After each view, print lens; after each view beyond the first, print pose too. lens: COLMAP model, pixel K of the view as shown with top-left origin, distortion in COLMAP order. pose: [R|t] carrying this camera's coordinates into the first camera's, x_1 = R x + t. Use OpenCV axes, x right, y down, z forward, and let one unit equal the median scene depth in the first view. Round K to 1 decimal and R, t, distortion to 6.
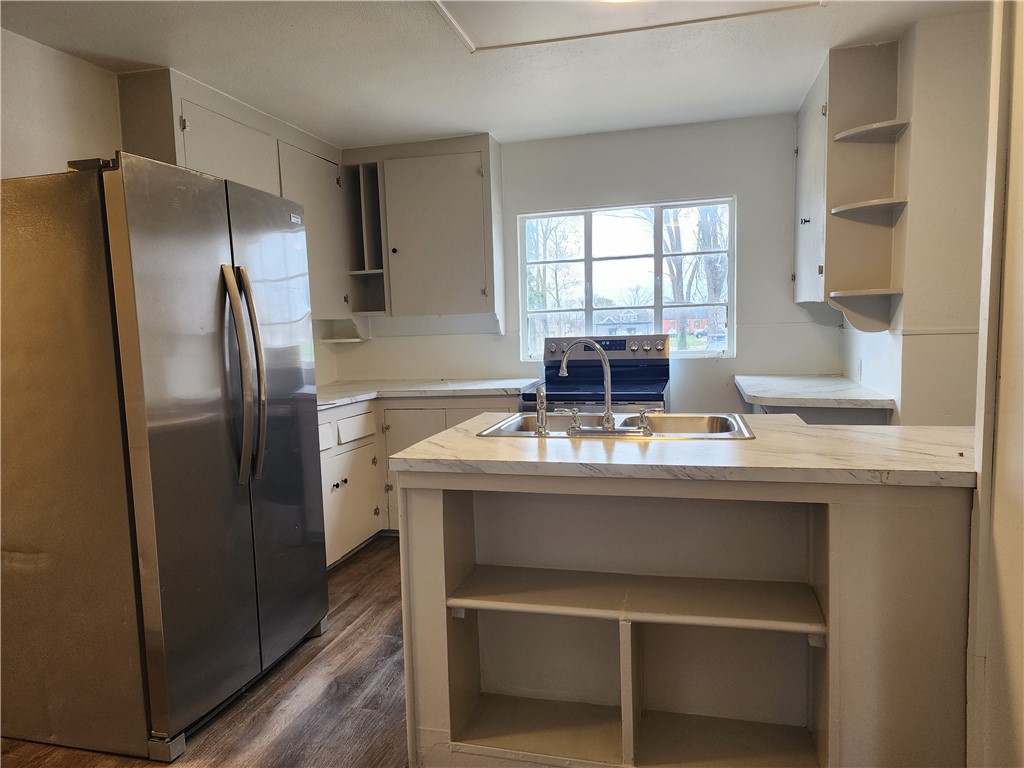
lens RADIAL K [[684.2, 0, 504.6], [0, 684.2, 394.6], [0, 0, 1]] dist [0.048640, -0.044857]
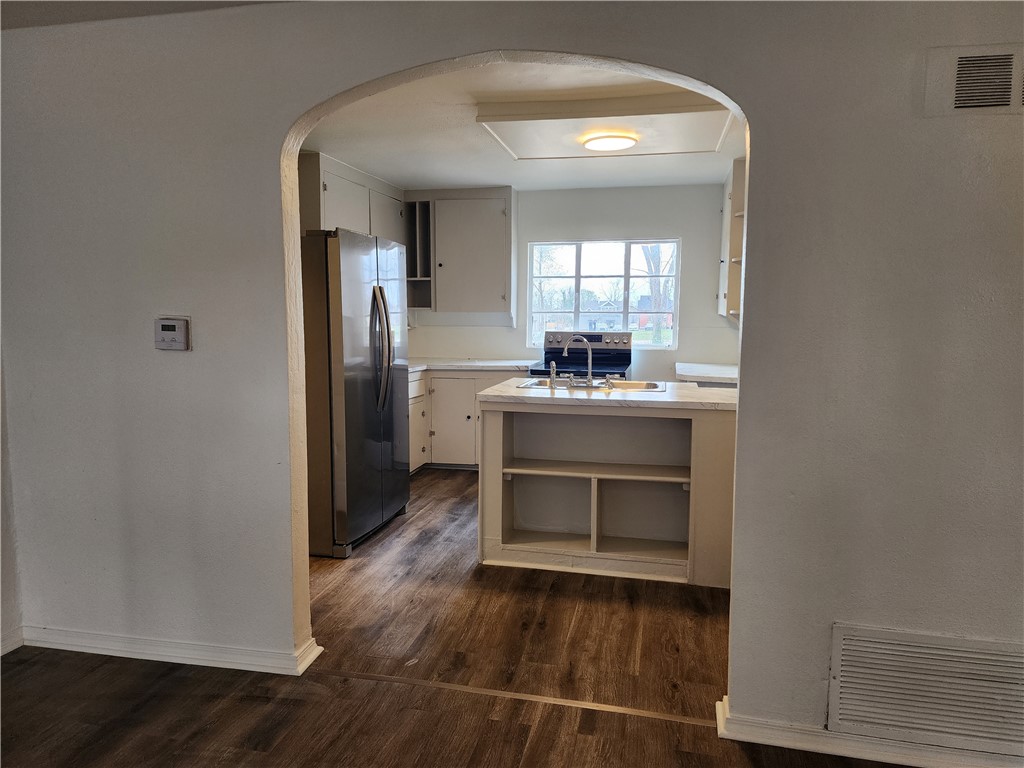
lens RADIAL K [[684.2, 0, 515.9], [0, 684.2, 386.4], [0, 0, 1]] dist [0.048640, -0.044857]
pose [[0.998255, 0.034116, 0.048201, -0.098344], [-0.034405, 0.999395, 0.005174, 0.037770], [-0.047995, -0.006823, 0.998824, -0.607997]]
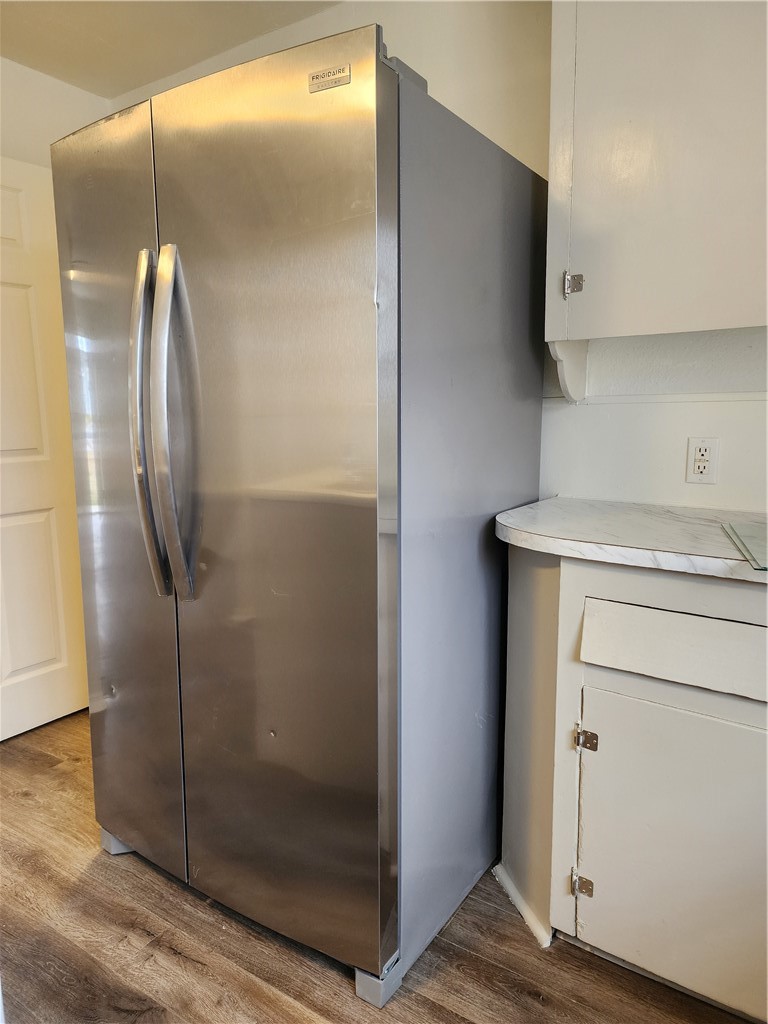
lens RADIAL K [[684.2, 0, 384.4], [0, 684.2, 510.2], [0, 0, 1]] dist [0.048640, -0.044857]
pose [[-0.319346, 0.179325, -0.930517, 0.117461], [-0.075863, 0.973943, 0.213729, -0.085629], [0.944597, 0.138846, -0.297420, 1.127356]]
